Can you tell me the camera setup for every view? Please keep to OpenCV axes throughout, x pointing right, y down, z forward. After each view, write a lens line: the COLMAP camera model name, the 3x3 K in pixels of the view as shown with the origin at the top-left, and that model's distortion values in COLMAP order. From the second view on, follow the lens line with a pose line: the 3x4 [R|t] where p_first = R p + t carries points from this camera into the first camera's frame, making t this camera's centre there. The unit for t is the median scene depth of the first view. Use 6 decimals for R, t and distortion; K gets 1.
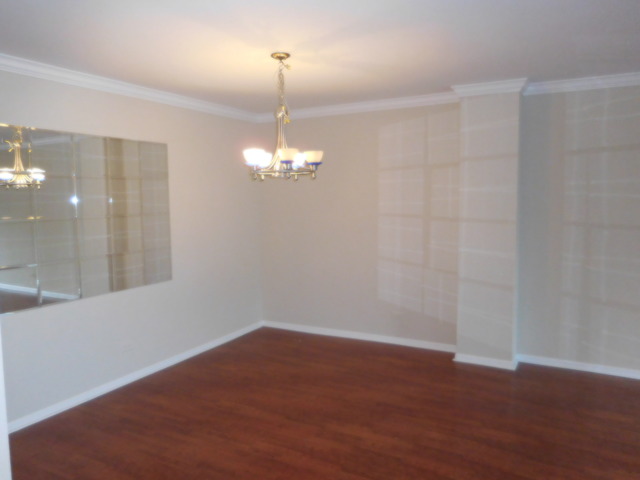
lens RADIAL K [[490.3, 0, 318.7], [0, 490.3, 239.8], [0, 0, 1]] dist [-0.007553, 0.010095]
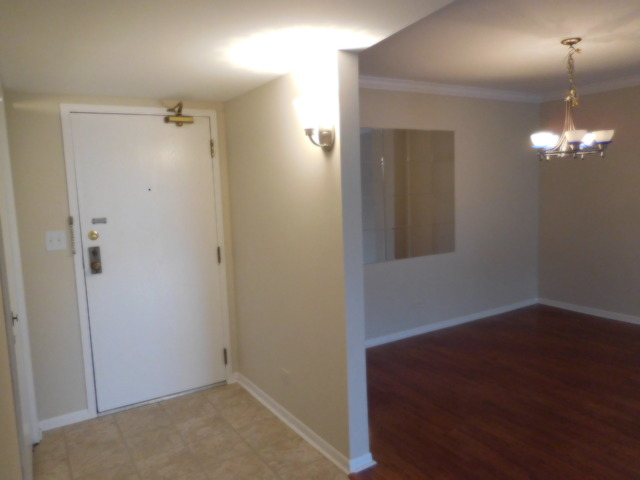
lens RADIAL K [[490.3, 0, 323.9], [0, 490.3, 236.1], [0, 0, 1]] dist [-0.007553, 0.010095]
pose [[0.871382, 0.036596, -0.489238, -0.010806], [-0.020866, 0.999076, 0.037568, 0.013076], [0.490161, -0.022528, 0.871341, -0.181379]]
